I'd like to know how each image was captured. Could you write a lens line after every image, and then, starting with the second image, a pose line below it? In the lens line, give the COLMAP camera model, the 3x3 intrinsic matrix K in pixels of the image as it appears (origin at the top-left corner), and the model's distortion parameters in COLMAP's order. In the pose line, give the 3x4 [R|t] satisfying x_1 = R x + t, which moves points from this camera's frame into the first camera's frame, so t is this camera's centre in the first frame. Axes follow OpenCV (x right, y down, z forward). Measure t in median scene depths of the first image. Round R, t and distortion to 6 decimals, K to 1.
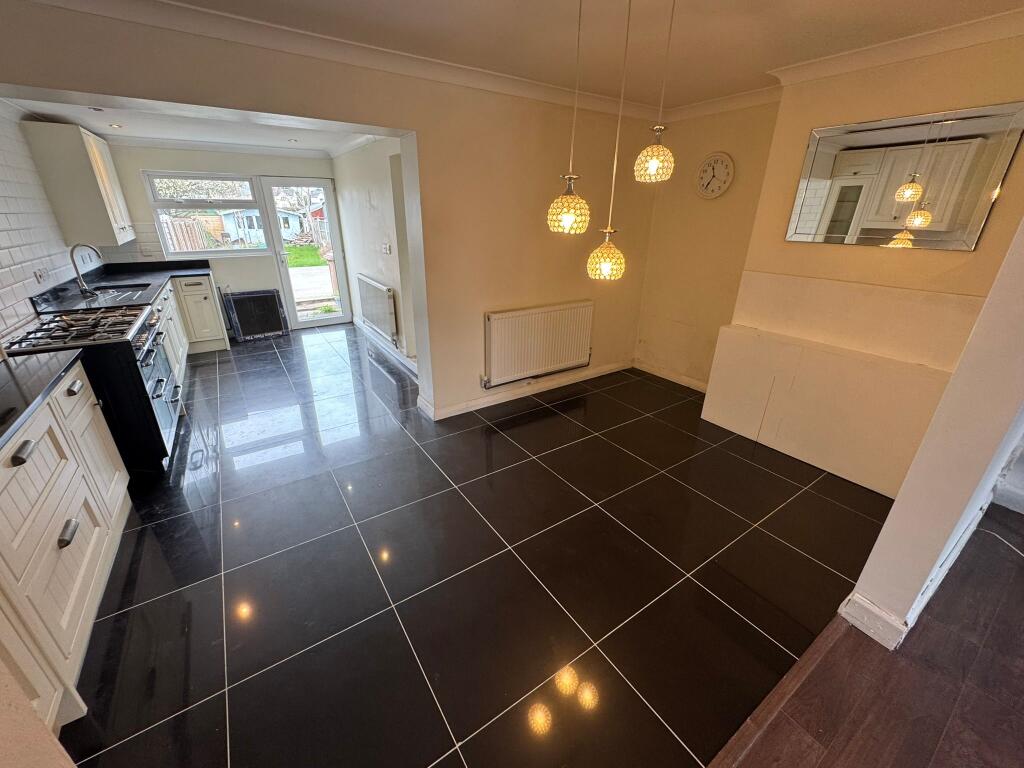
lens RADIAL K [[408.9, 0, 511.7], [0, 408.9, 383.1], [0, 0, 1]] dist [-0.001325, -0.000796]
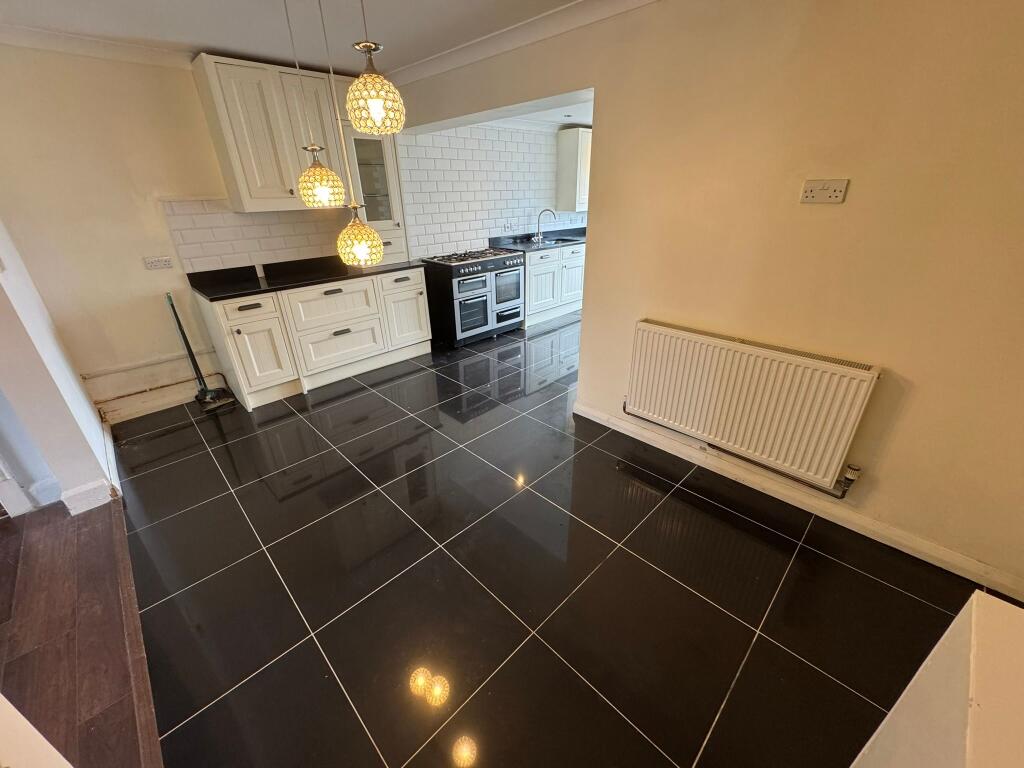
lens RADIAL K [[408.9, 0, 509.5], [0, 408.9, 382.6], [0, 0, 1]] dist [-0.001325, -0.000796]
pose [[0.184456, 0.406547, -0.894816, 0.452023], [-0.353939, 0.876831, 0.325416, -0.167184], [0.916899, 0.256685, 0.305630, 0.429087]]
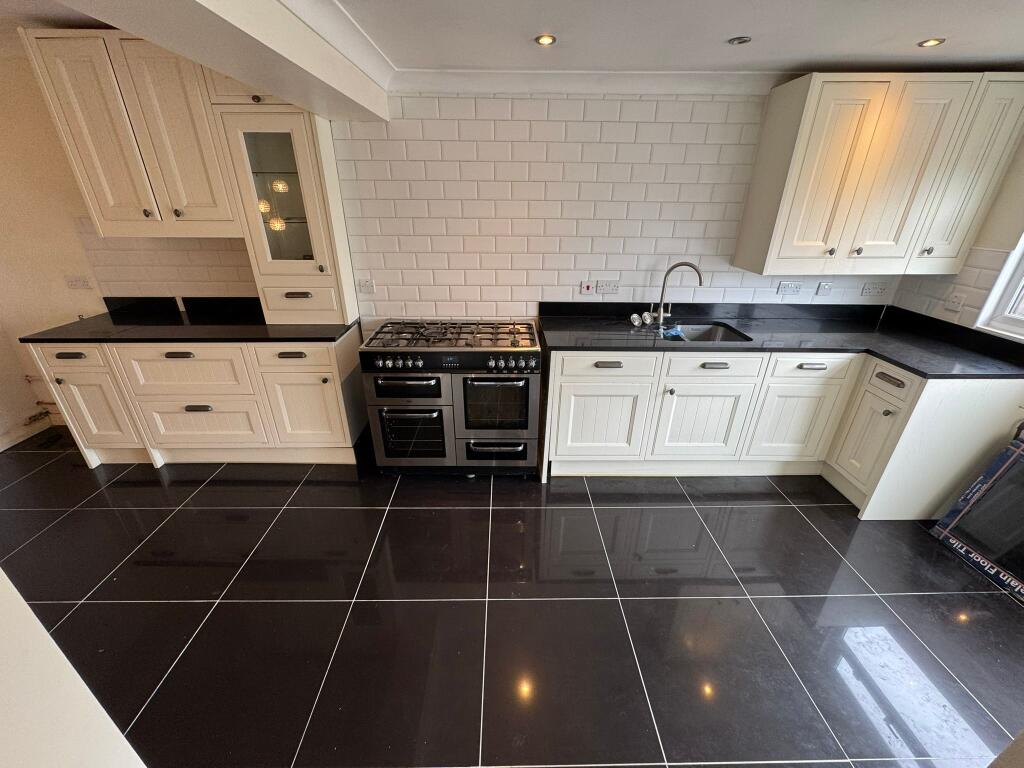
lens RADIAL K [[408.9, 0, 511.4], [0, 408.9, 383.5], [0, 0, 1]] dist [-0.001325, -0.000796]
pose [[-0.543794, 0.336872, -0.768639, -0.188373], [-0.332225, 0.754660, 0.565787, -0.375747], [0.770658, 0.563033, -0.298462, 0.843936]]
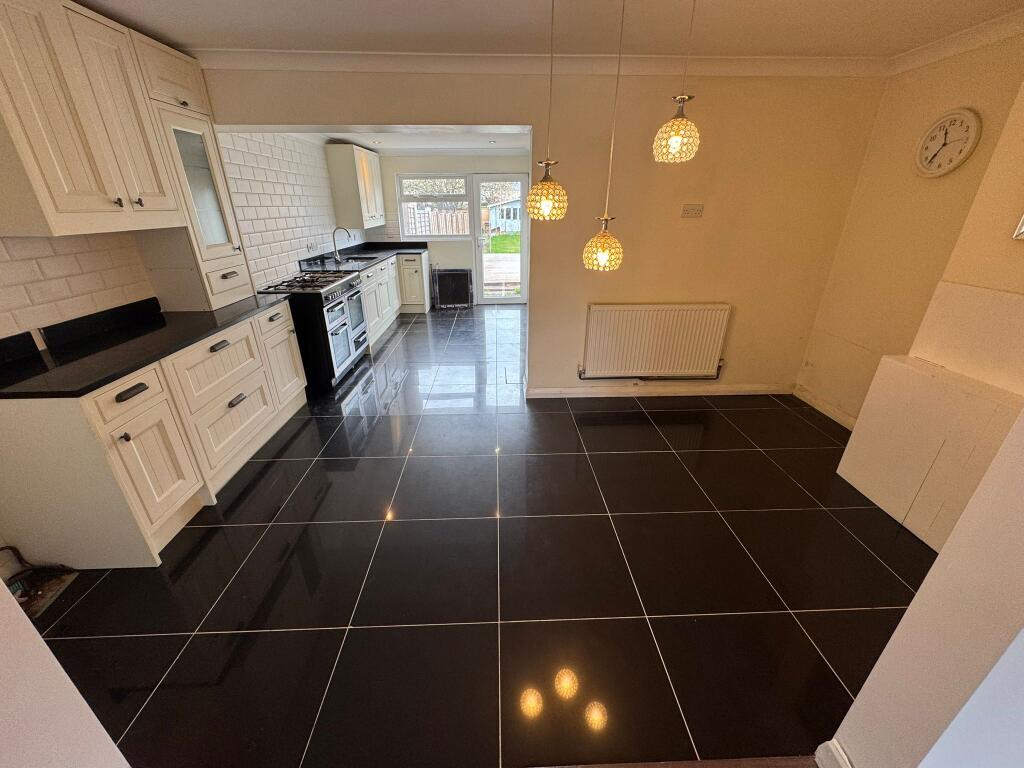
lens RADIAL K [[408.9, 0, 510.8], [0, 408.9, 382.8], [0, 0, 1]] dist [-0.001325, -0.000796]
pose [[0.849325, 0.201267, -0.487994, 0.221899], [-0.192814, 0.978867, 0.068139, -0.009683], [0.491395, 0.036220, 0.870183, 0.035409]]
